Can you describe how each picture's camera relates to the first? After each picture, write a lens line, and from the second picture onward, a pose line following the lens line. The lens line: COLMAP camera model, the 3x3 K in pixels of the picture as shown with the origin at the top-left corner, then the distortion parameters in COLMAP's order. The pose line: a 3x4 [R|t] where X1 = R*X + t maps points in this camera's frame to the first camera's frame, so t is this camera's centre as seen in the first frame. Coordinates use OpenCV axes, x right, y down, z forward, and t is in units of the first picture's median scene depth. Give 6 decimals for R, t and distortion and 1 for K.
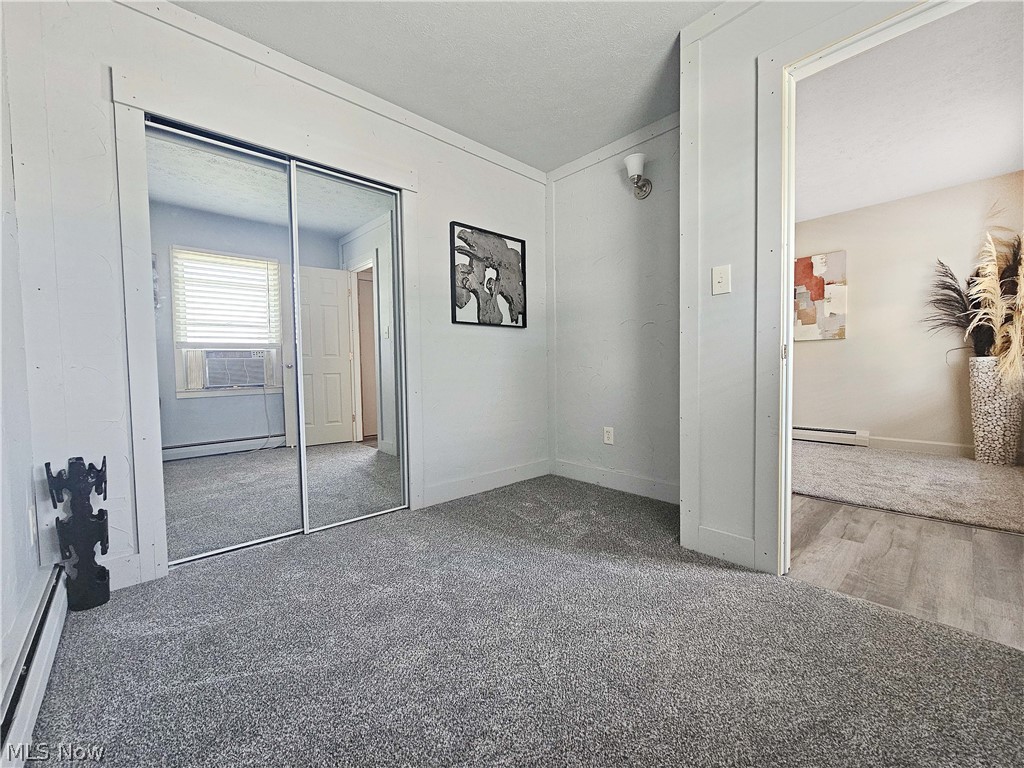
lens RADIAL K [[417.8, 0, 512.0], [0, 417.8, 384.0], [0, 0, 1]] dist [-0.010484, 0.000173]
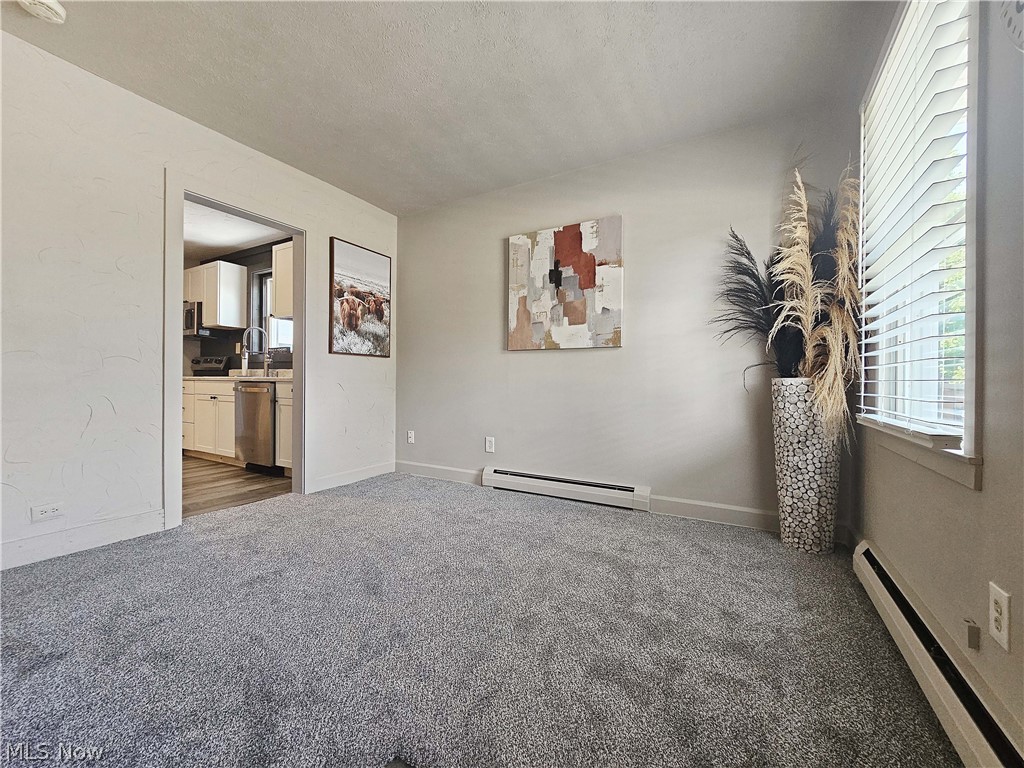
lens RADIAL K [[417.8, 0, 512.0], [0, 417.8, 384.0], [0, 0, 1]] dist [-0.010484, 0.000173]
pose [[0.953345, 0.021085, 0.301147, 0.549889], [-0.009816, 0.999195, -0.038885, -0.027632], [-0.301724, 0.034114, 0.952785, 0.525519]]
